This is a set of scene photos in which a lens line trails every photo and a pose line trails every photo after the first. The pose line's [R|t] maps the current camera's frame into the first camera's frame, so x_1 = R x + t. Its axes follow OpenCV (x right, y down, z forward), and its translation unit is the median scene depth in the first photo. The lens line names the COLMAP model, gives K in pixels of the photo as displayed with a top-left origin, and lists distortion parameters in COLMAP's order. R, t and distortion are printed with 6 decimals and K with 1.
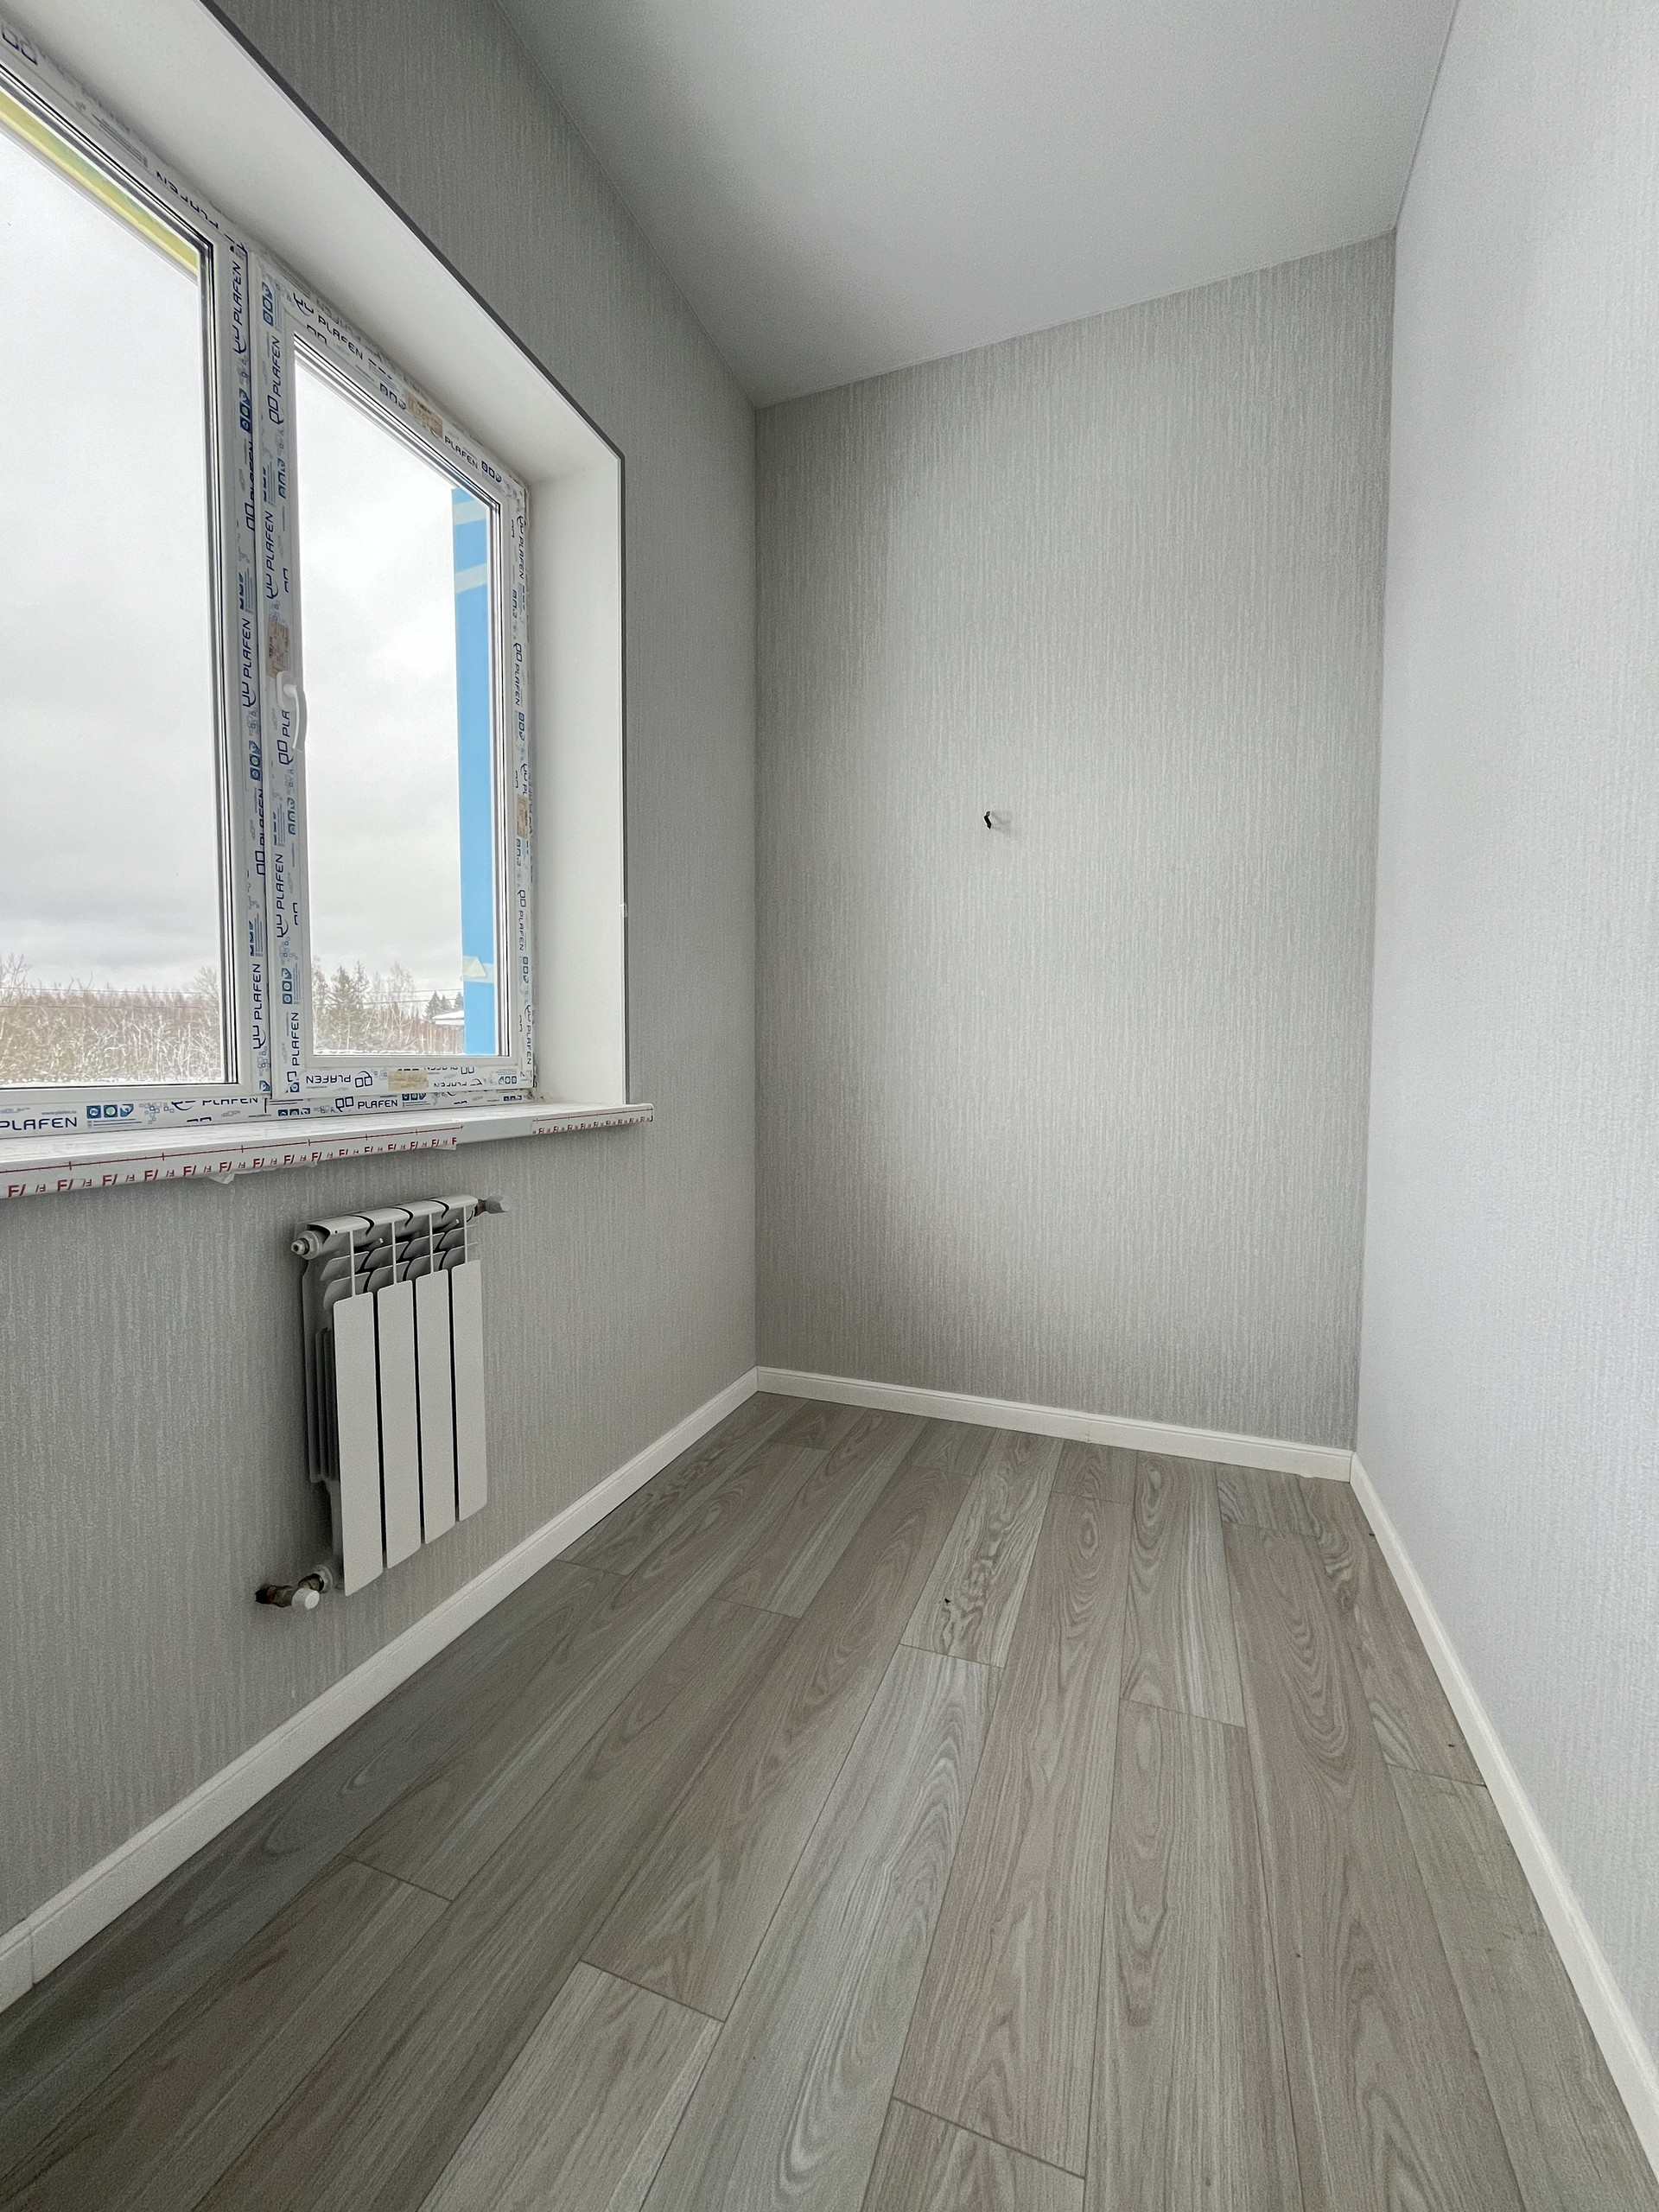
lens RADIAL K [[895.3, 0, 825.8], [0, 895.3, 1103.3], [0, 0, 1]] dist [-0.002574, -0.000593]
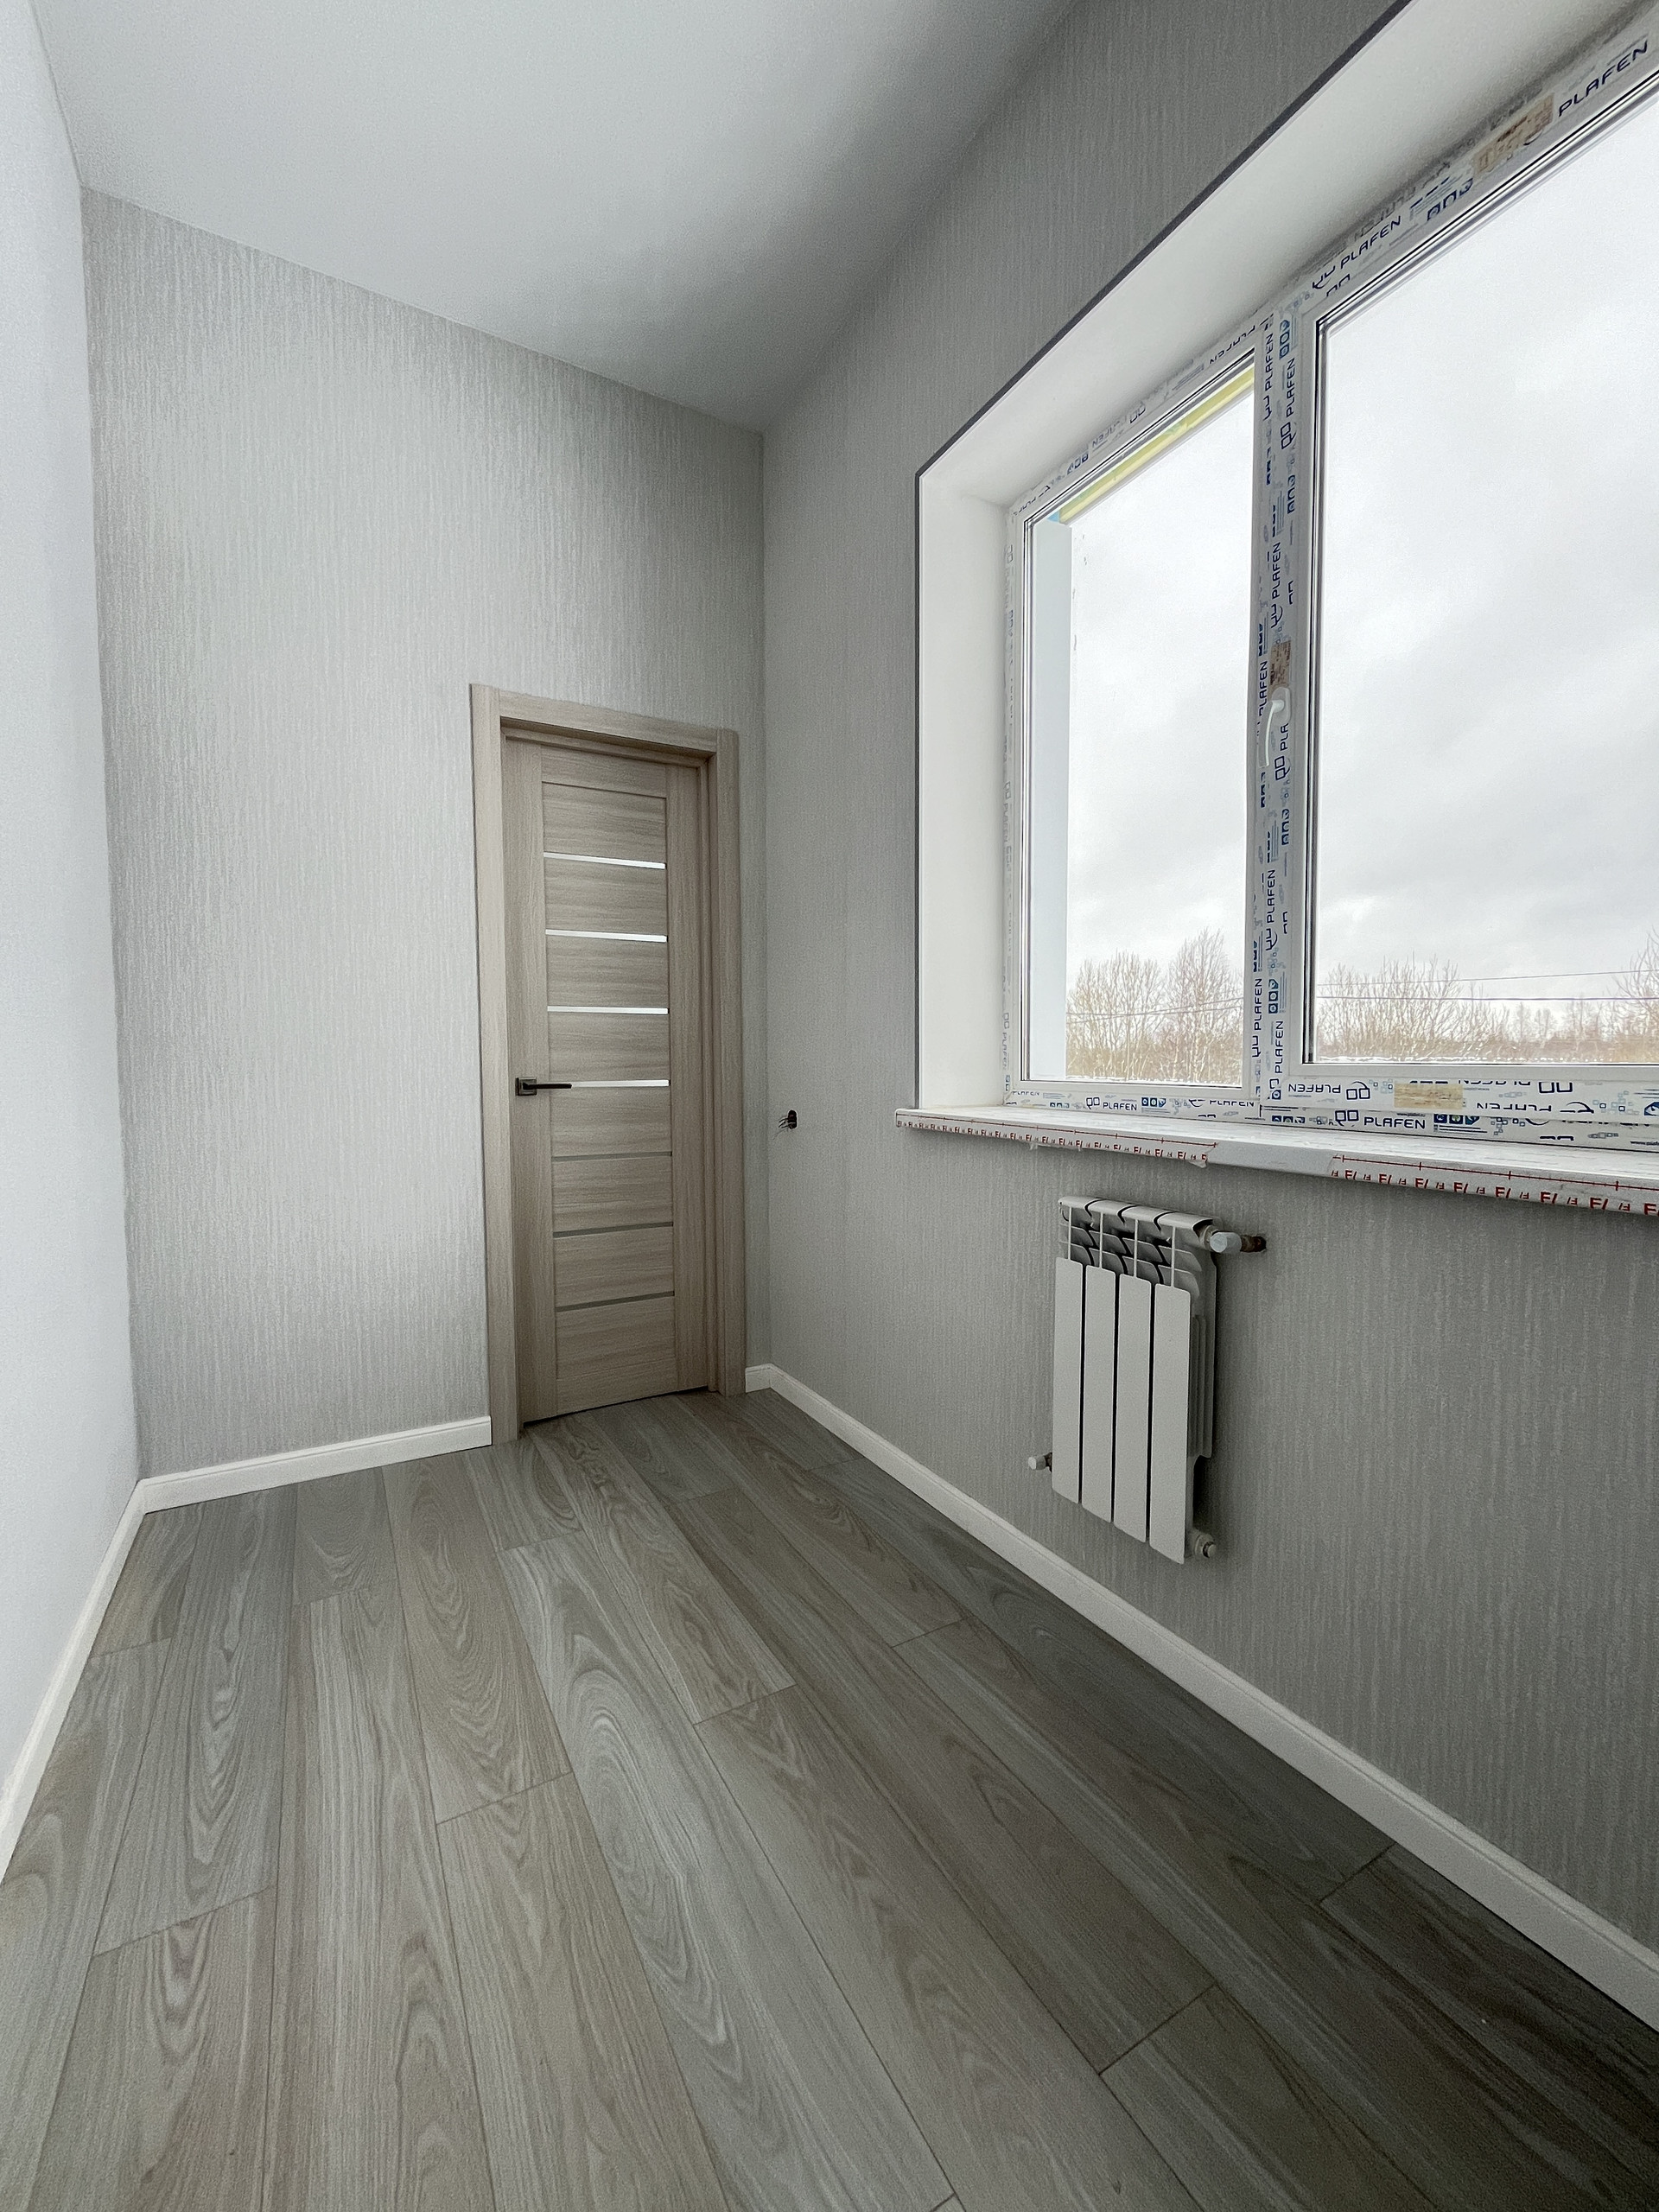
lens RADIAL K [[895.3, 0, 825.8], [0, 895.3, 1103.3], [0, 0, 1]] dist [-0.002574, -0.000593]
pose [[-0.640014, 0.040239, -0.767309, 0.543503], [-0.036785, 0.995878, 0.082908, -0.077212], [0.767482, 0.081287, -0.635896, 1.317338]]
